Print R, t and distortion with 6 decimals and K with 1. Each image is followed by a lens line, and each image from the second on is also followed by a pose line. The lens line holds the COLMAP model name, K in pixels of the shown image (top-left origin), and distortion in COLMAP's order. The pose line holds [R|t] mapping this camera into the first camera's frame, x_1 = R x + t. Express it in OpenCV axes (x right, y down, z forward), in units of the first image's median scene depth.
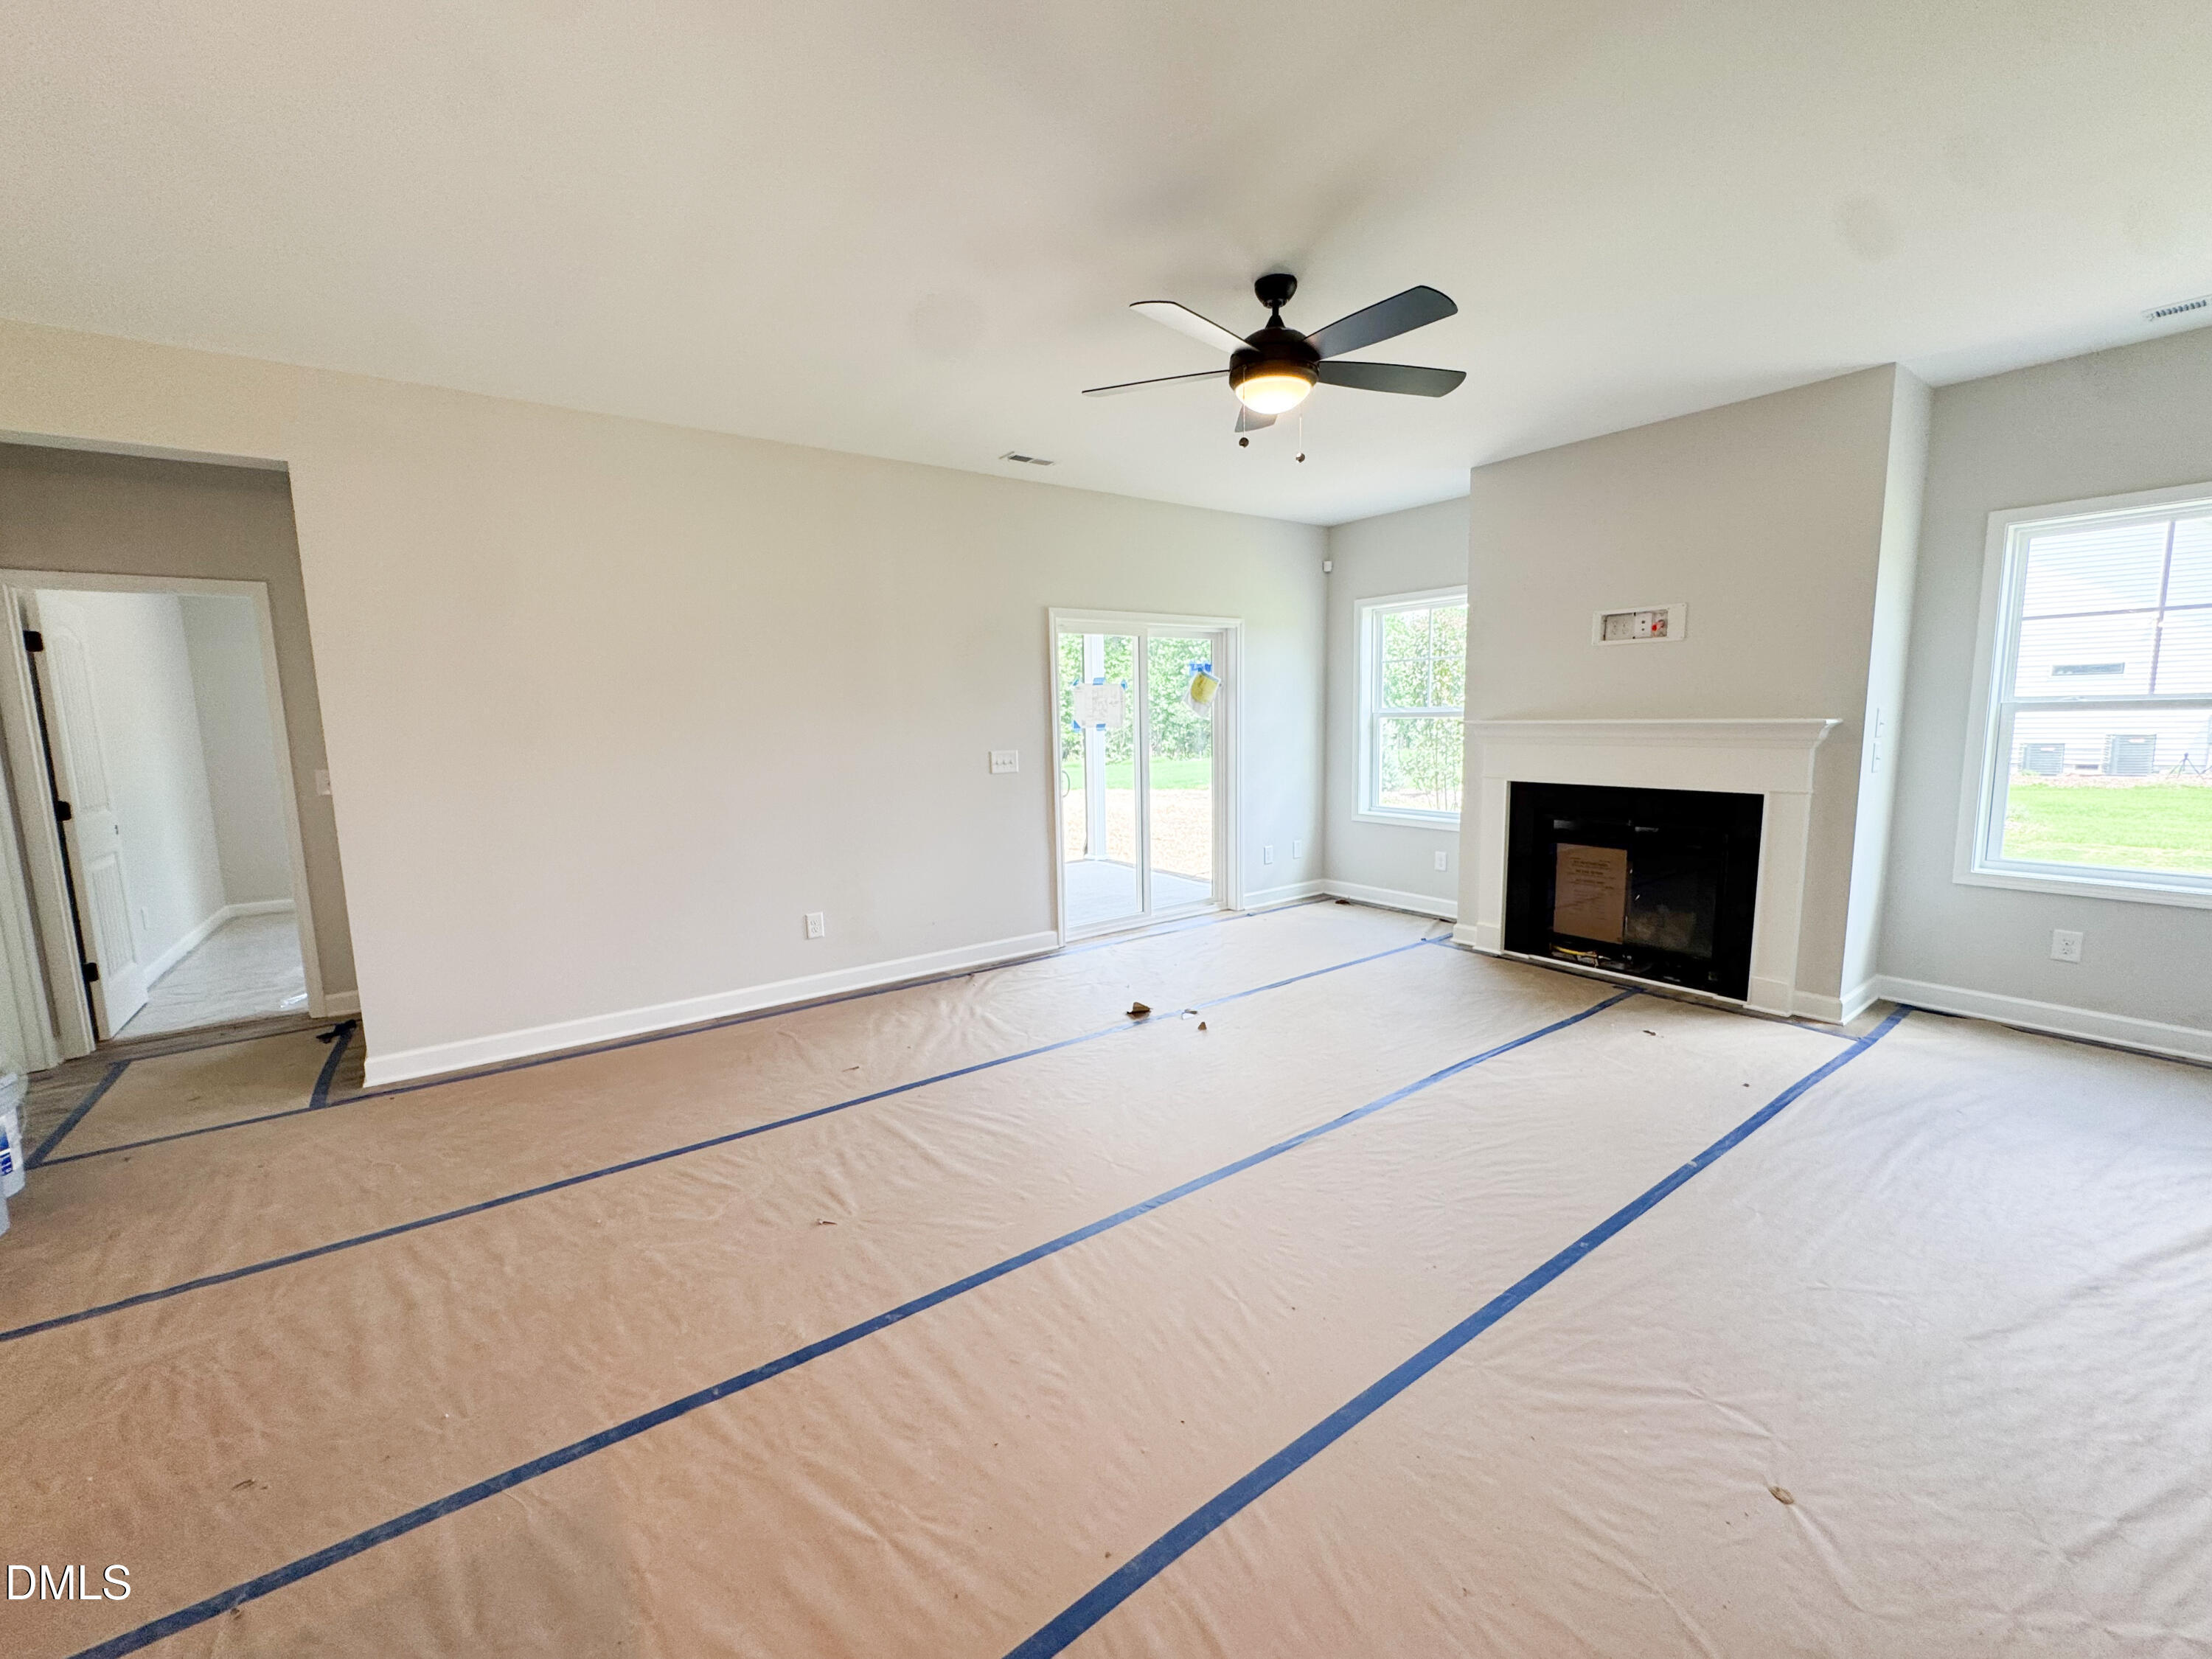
lens RADIAL K [[889.6, 0, 1106.0], [0, 889.6, 829.5], [0, 0, 1]] dist [-0.002959, 0.000280]
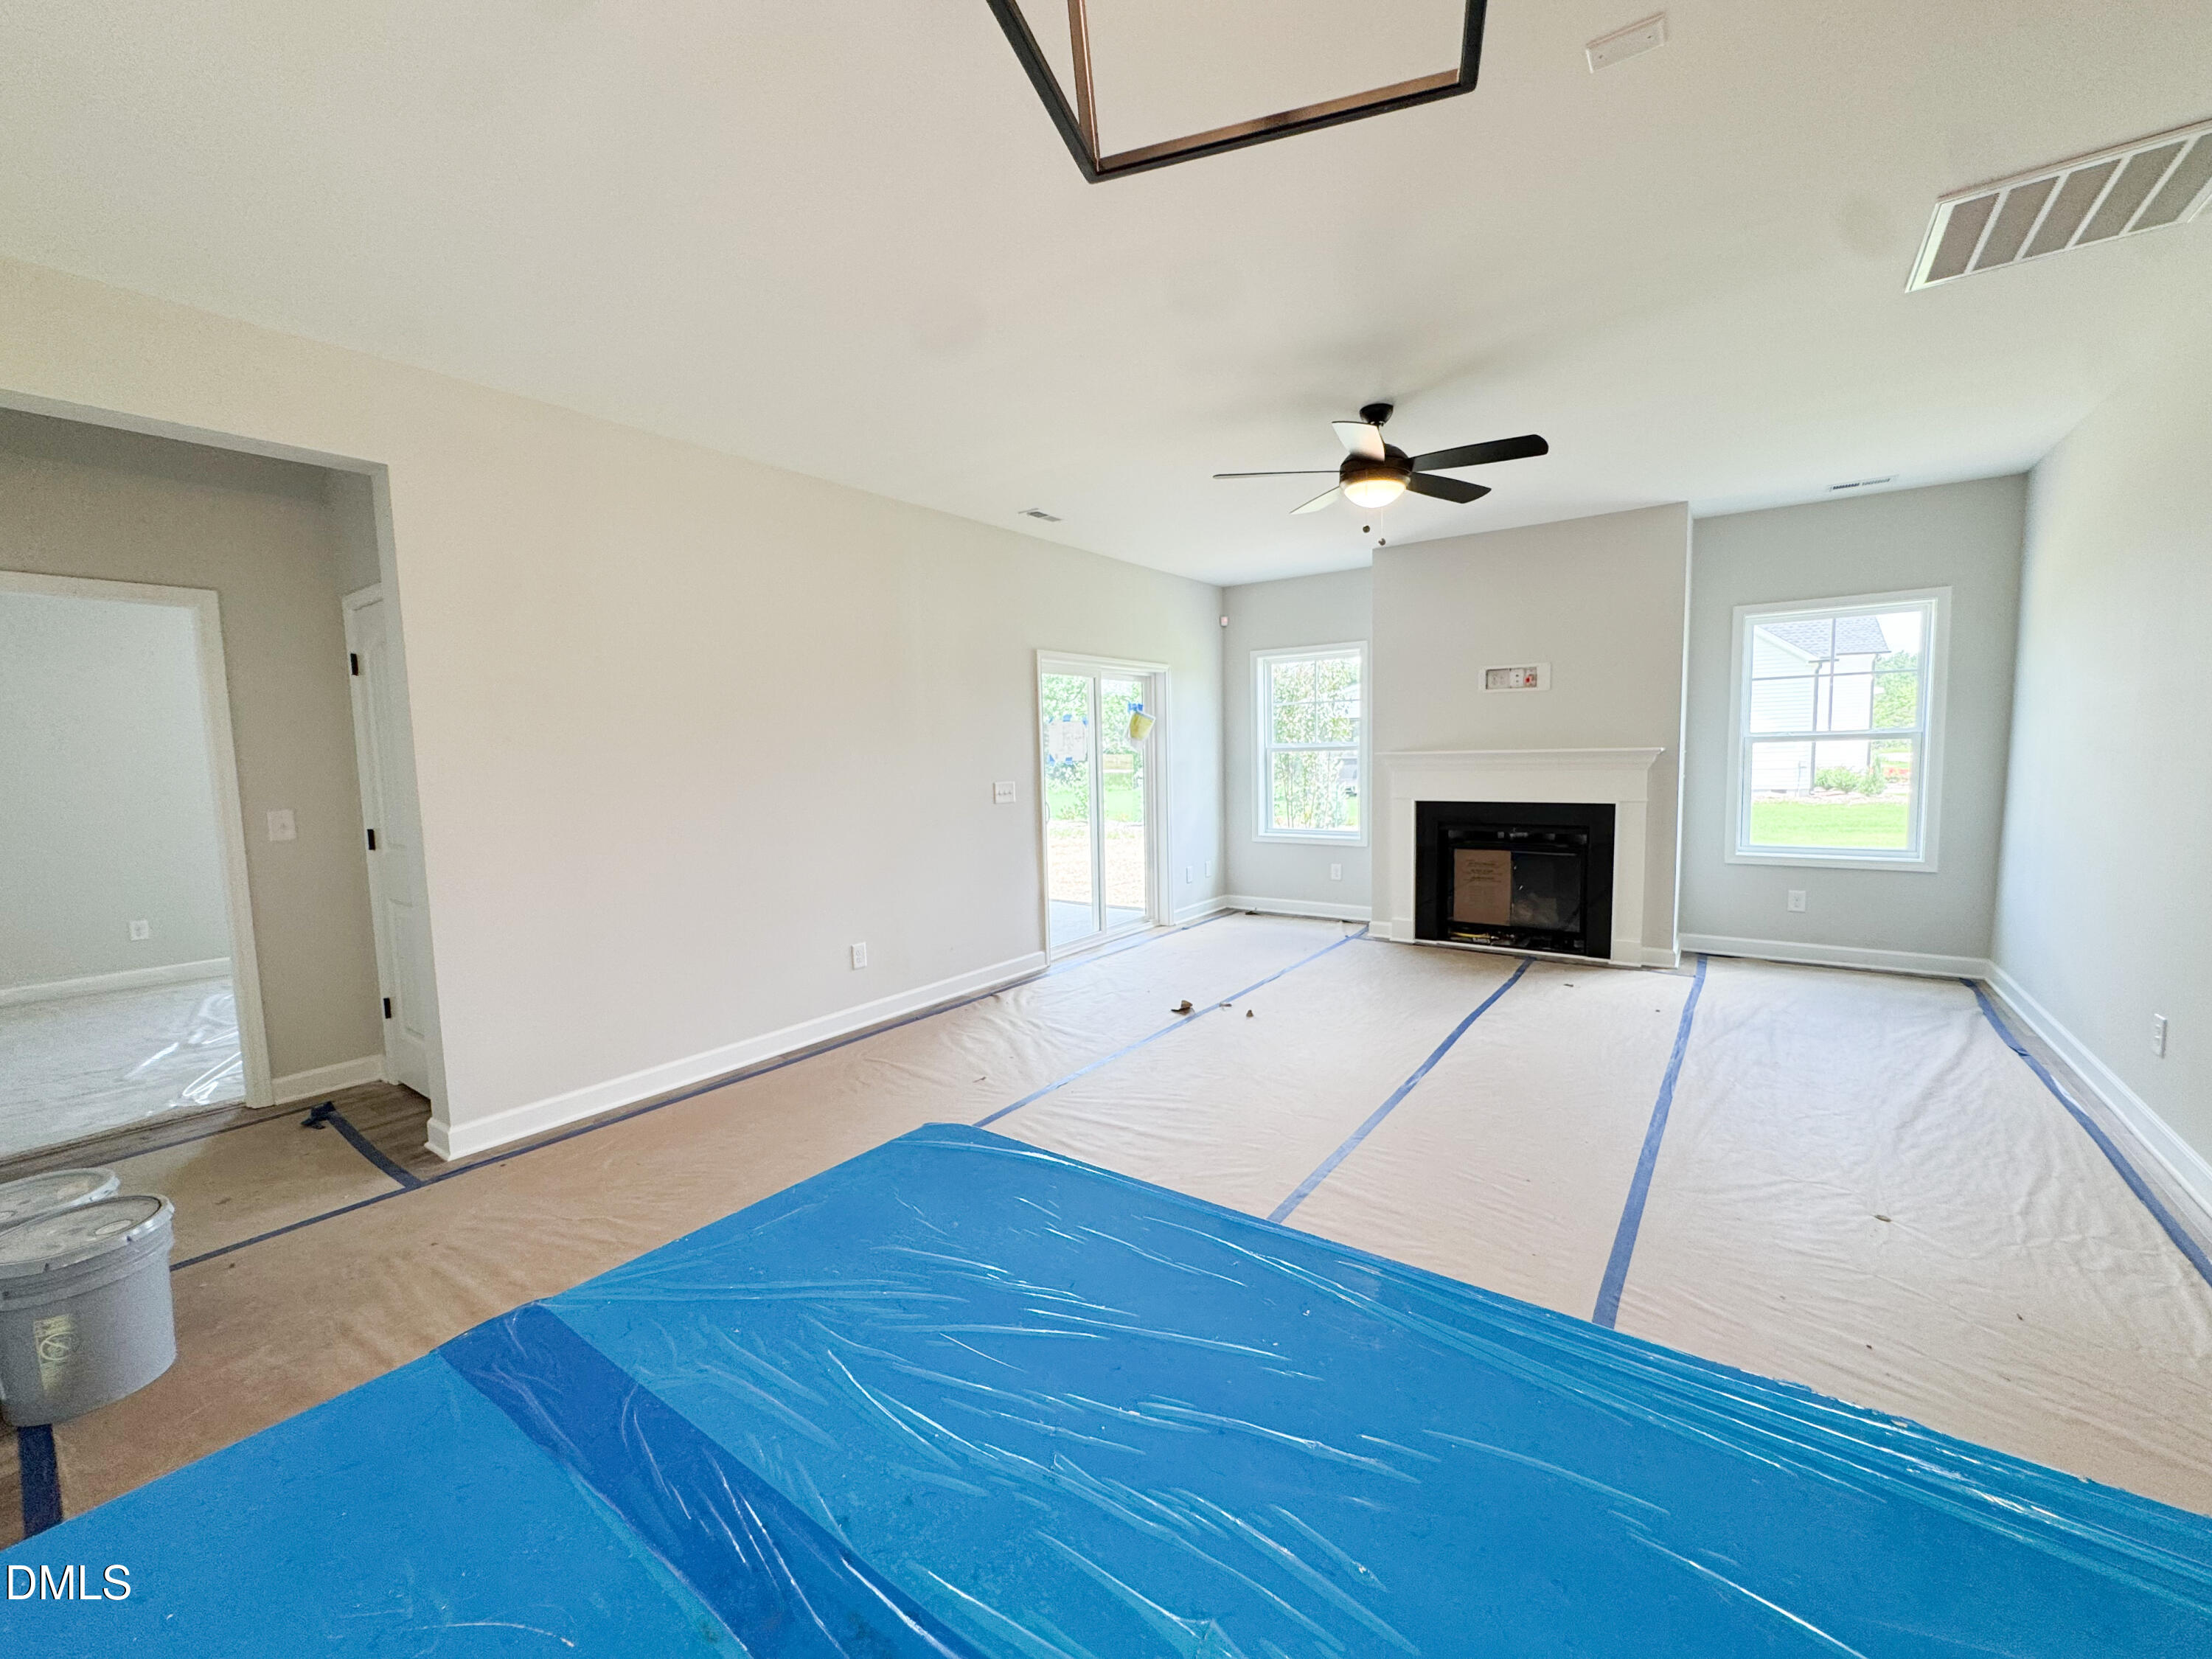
lens RADIAL K [[892.0, 0, 1106.0], [0, 892.0, 829.5], [0, 0, 1]] dist [0.001446, -0.000141]
pose [[0.951521, -0.028979, 0.306216, -0.357891], [0.043902, 0.998154, -0.041957, 0.019701], [-0.304435, 0.053367, 0.951037, -0.049316]]
